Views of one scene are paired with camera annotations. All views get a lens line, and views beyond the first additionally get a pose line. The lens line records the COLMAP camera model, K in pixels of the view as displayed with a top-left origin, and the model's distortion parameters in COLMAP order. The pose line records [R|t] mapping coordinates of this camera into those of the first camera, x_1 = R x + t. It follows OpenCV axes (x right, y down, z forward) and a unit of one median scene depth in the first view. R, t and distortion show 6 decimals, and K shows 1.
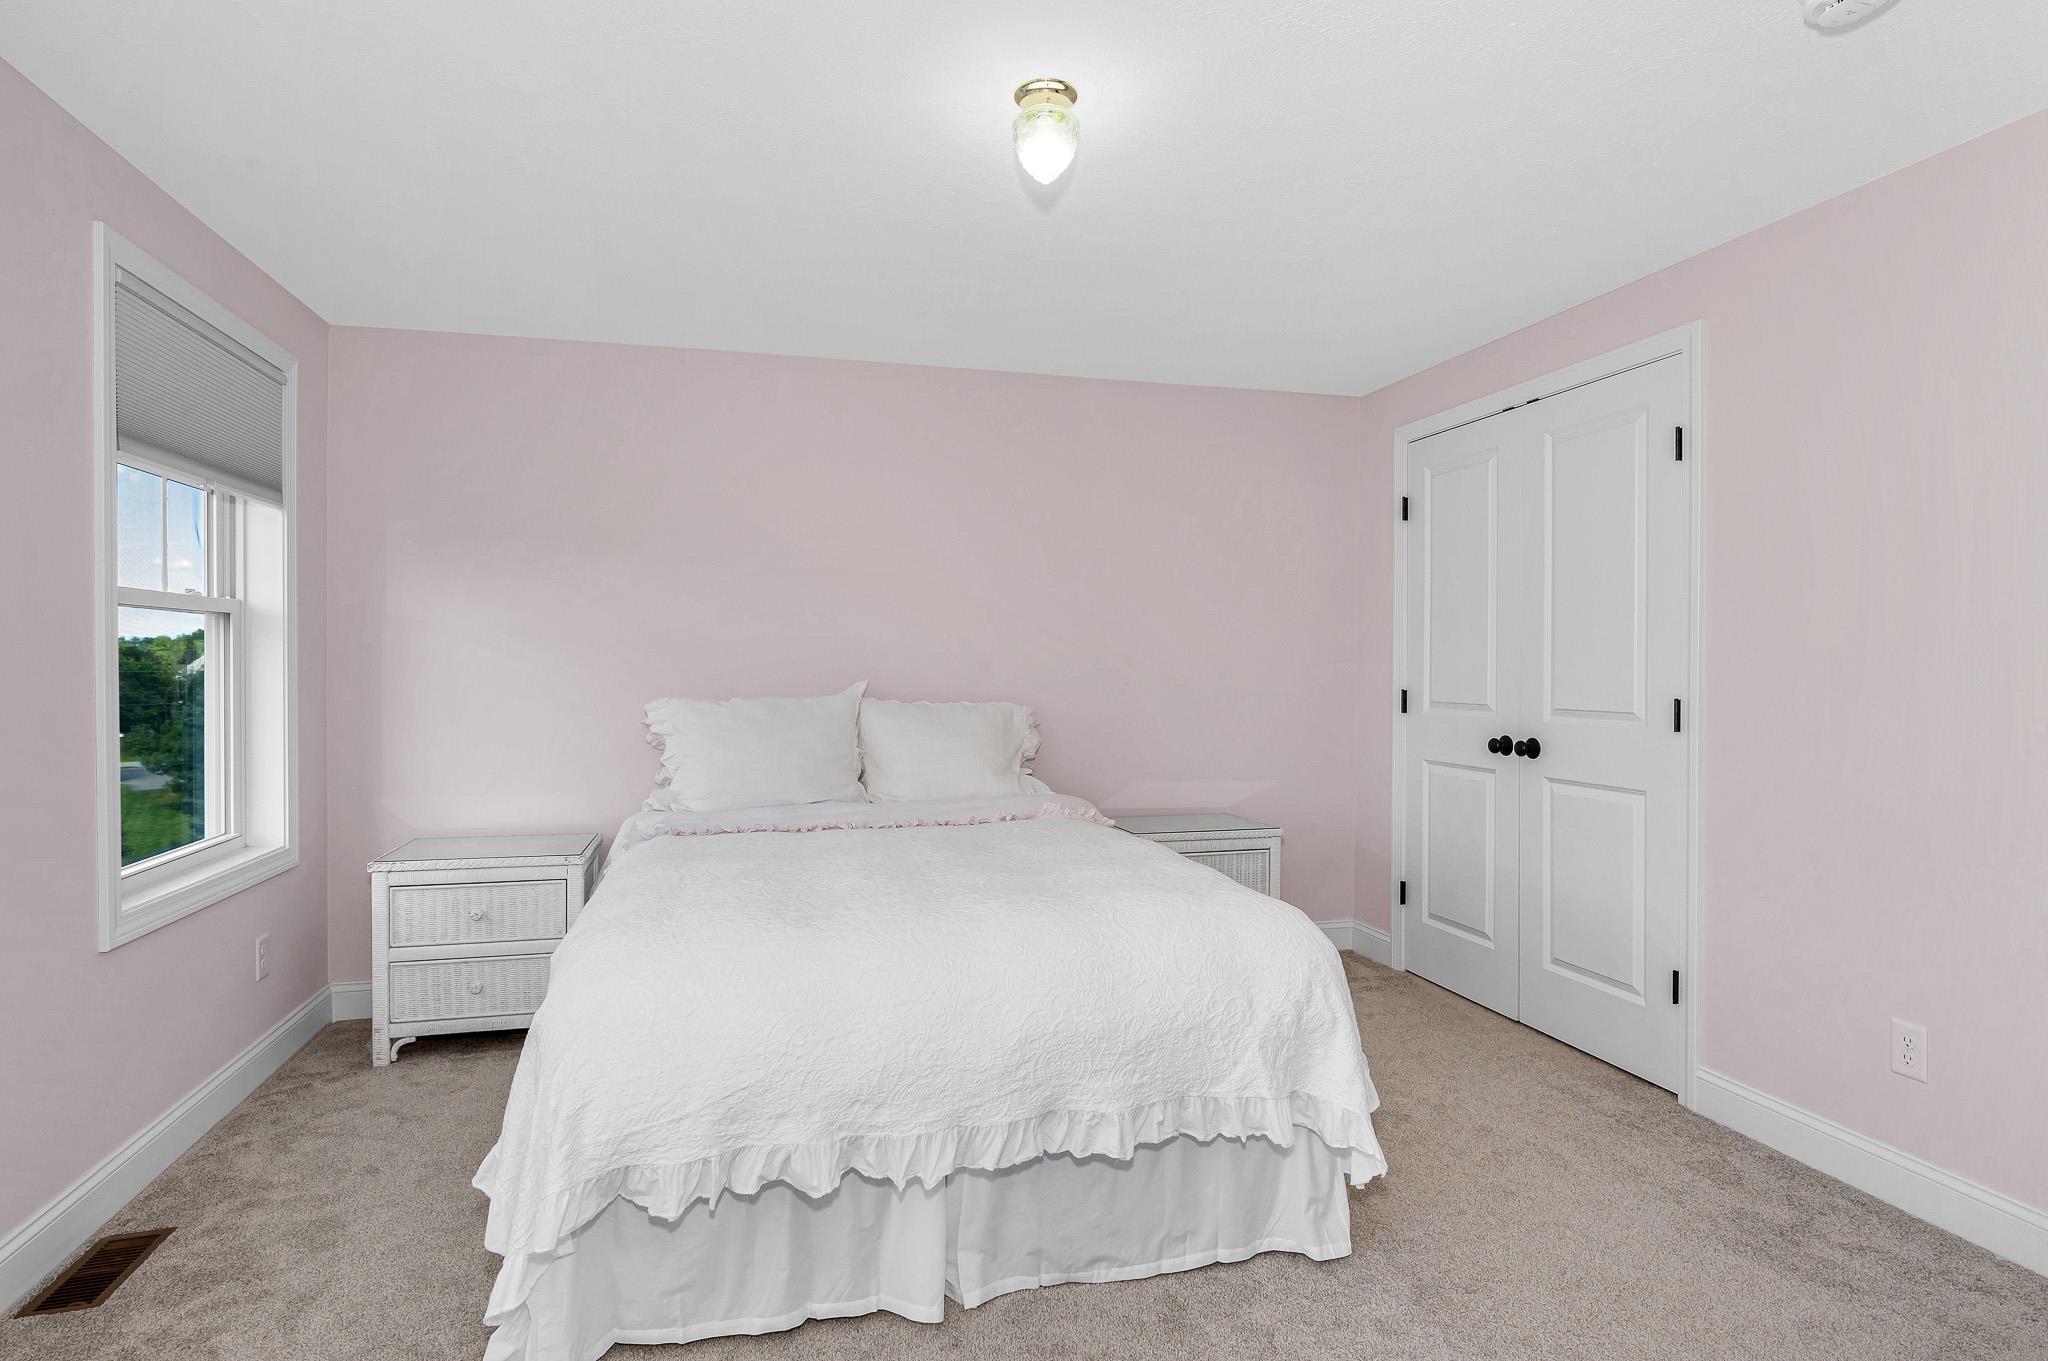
lens RADIAL K [[1051.8, 0, 1017.2], [0, 1051.8, 677.5], [0, 0, 1]] dist [-0.000634, -0.000870]
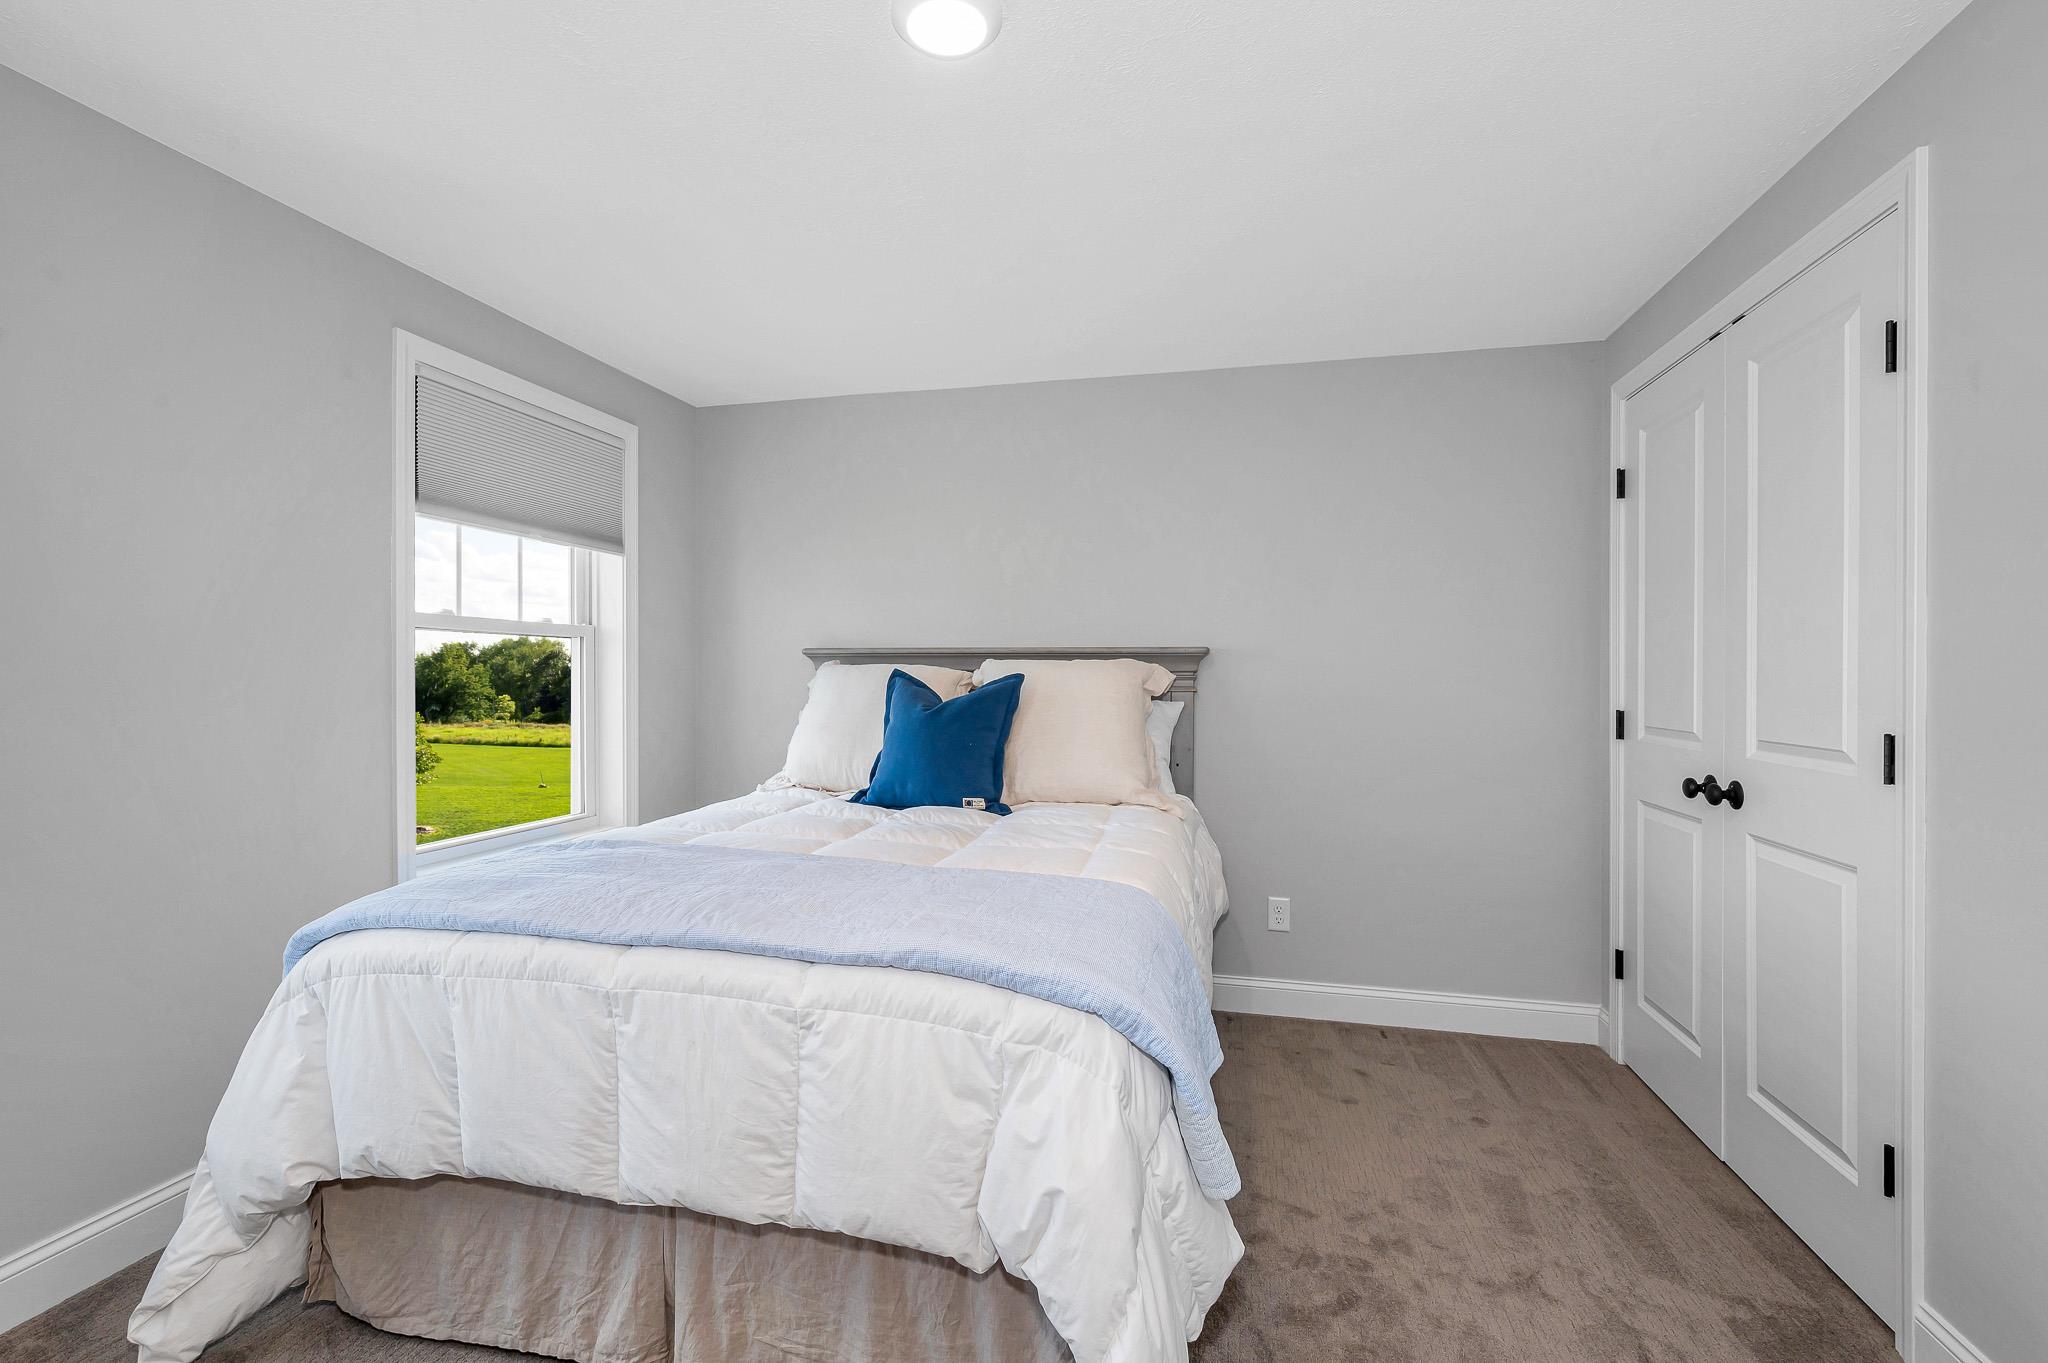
lens RADIAL K [[935.6, 0, 1042.7], [0, 935.6, 687.6], [0, 0, 1]] dist [0.001651, 0.000581]
pose [[0.900945, 0.008637, -0.433848, 0.341749], [-0.009776, 0.999952, -0.000394, -0.001952], [0.433824, 0.004596, 0.900986, 0.203092]]
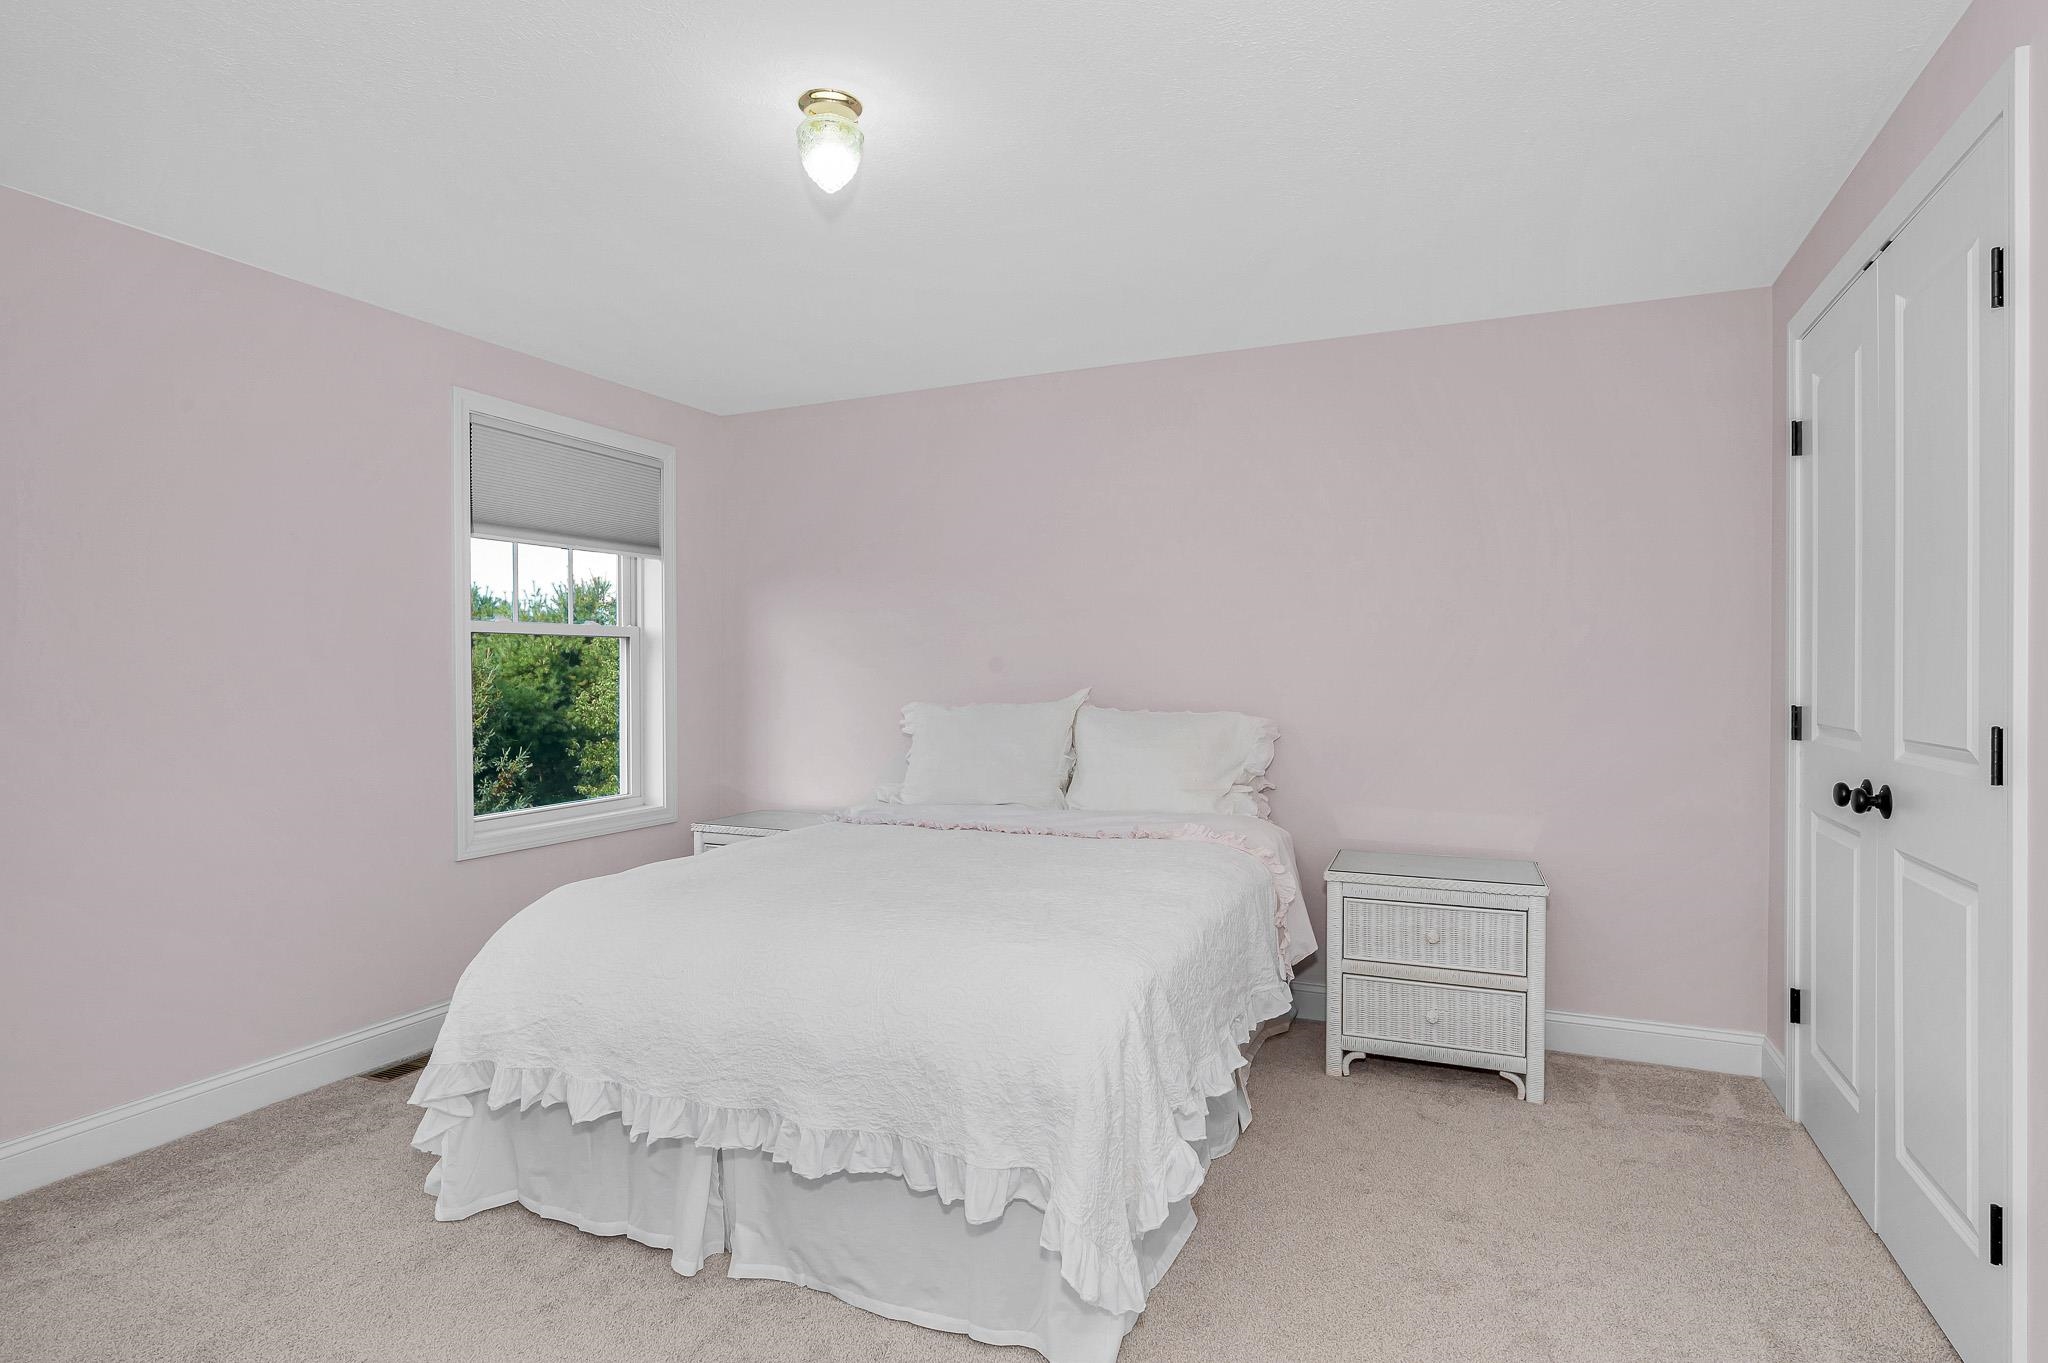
lens RADIAL K [[1051.8, 0, 1027.7], [0, 1051.8, 680.6], [0, 0, 1]] dist [-0.000634, -0.000870]
pose [[0.788984, 0.000803, -0.614413, 0.478063], [-0.005467, 0.999969, -0.005714, 0.001802], [0.614389, 0.007867, 0.788964, 0.196053]]
